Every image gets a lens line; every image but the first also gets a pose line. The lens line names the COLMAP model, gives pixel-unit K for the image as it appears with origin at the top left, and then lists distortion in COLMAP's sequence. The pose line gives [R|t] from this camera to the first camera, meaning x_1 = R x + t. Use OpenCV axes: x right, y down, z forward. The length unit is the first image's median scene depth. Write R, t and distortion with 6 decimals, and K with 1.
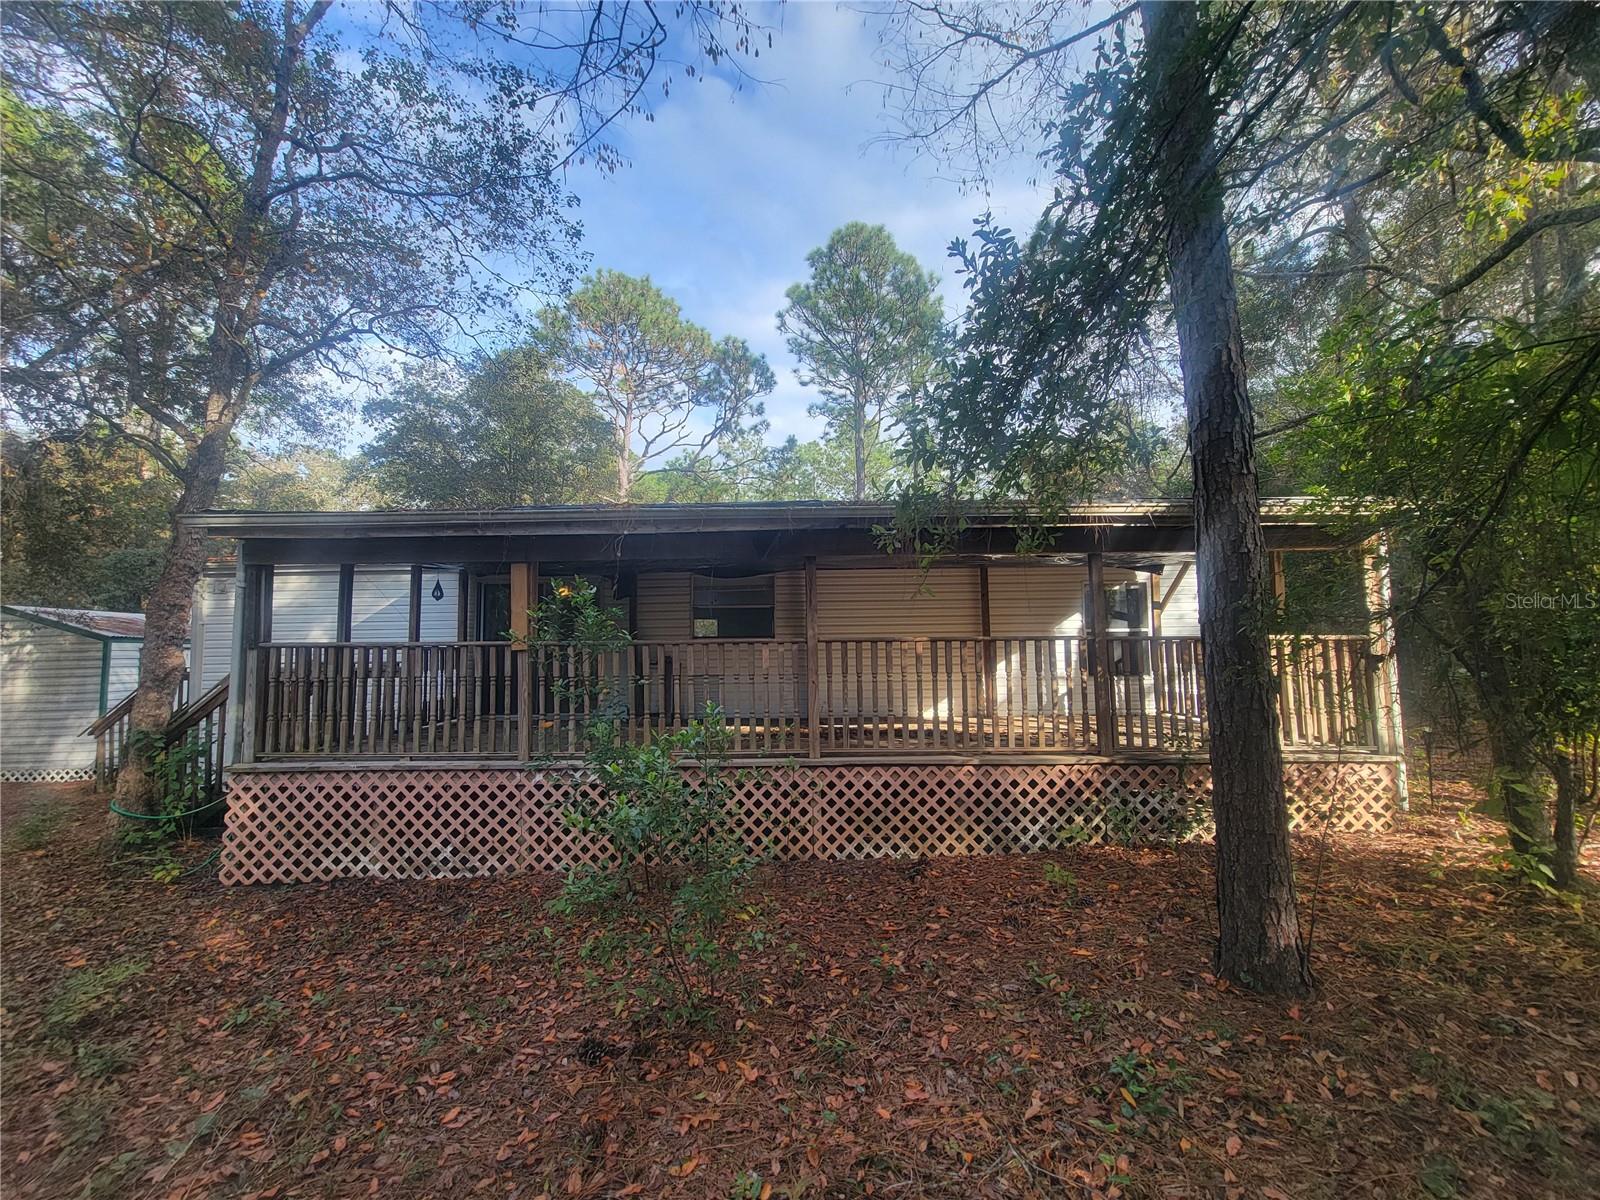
lens RADIAL K [[651.8, 0, 800.4], [0, 651.8, 600.2], [0, 0, 1]] dist [-0.003958, 0.000815]
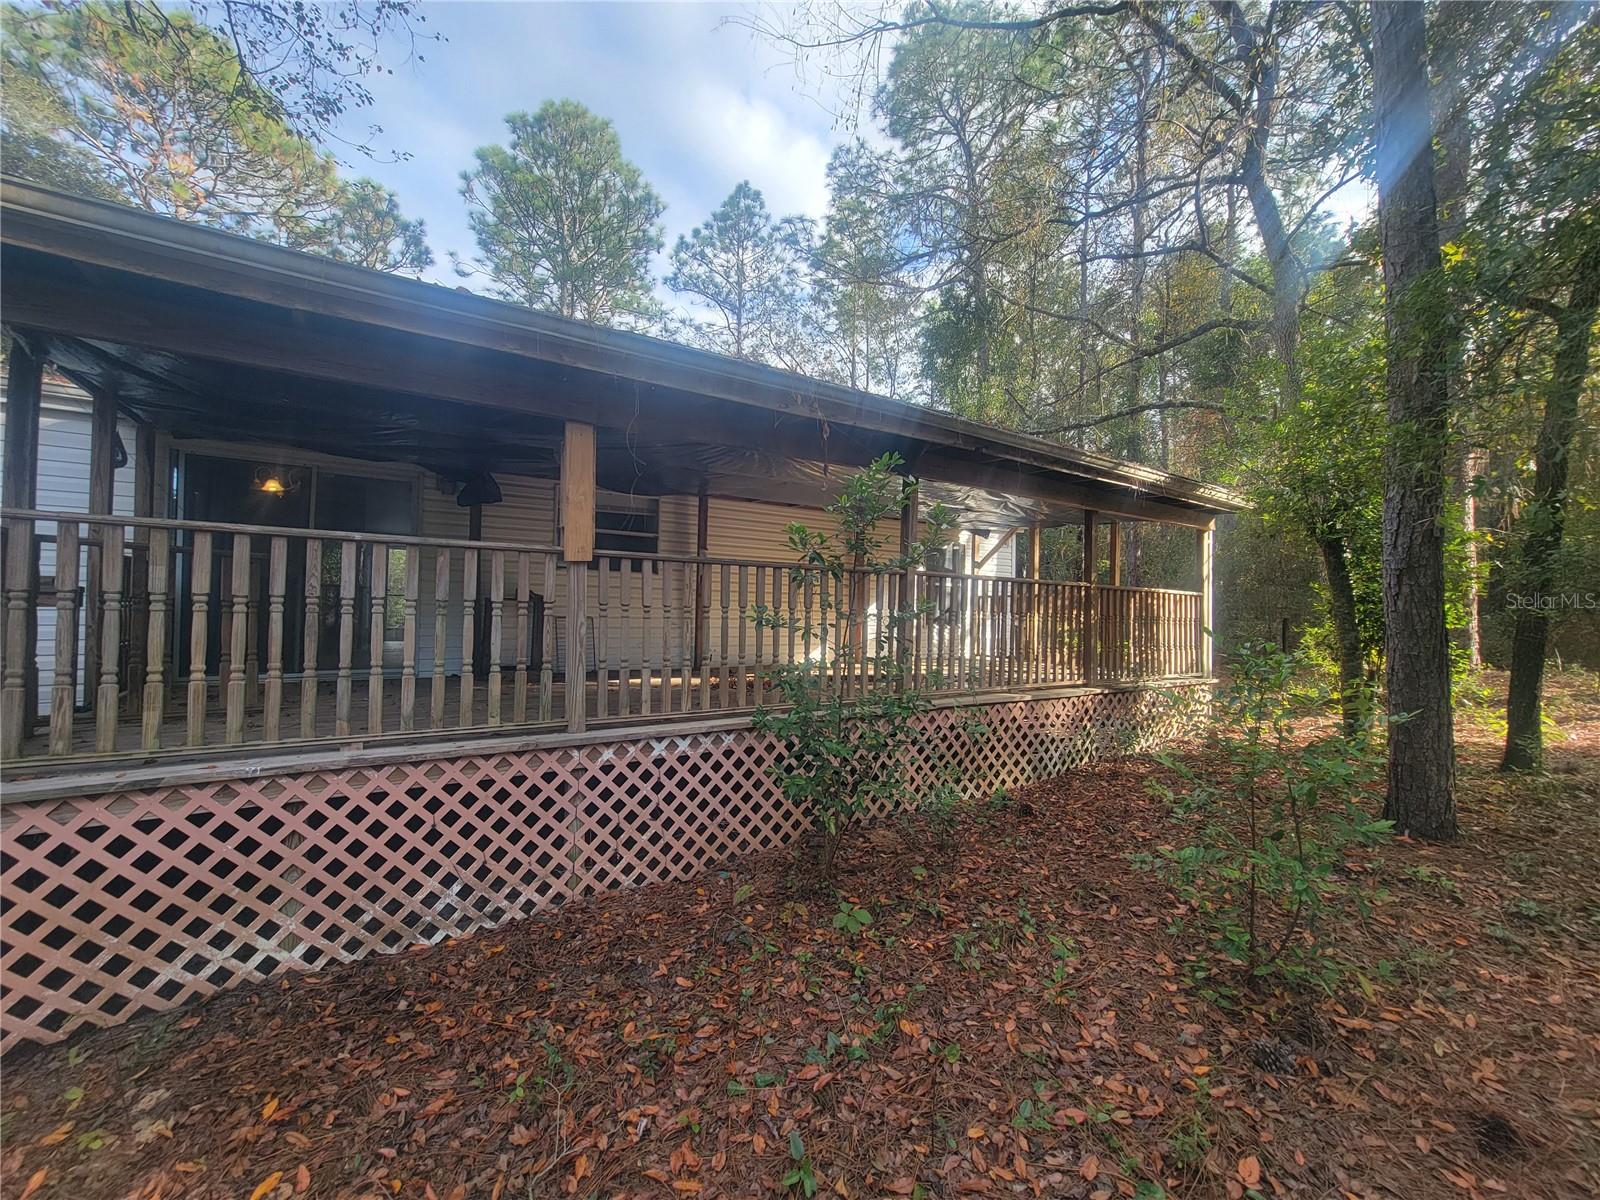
lens RADIAL K [[651.8, 0, 801.0], [0, 651.8, 599.9], [0, 0, 1]] dist [-0.003958, 0.000815]
pose [[0.821417, 0.035618, 0.569215, -0.624664], [-0.072469, 0.996477, 0.042223, 0.073271], [-0.565706, -0.075933, 0.821104, 0.357969]]
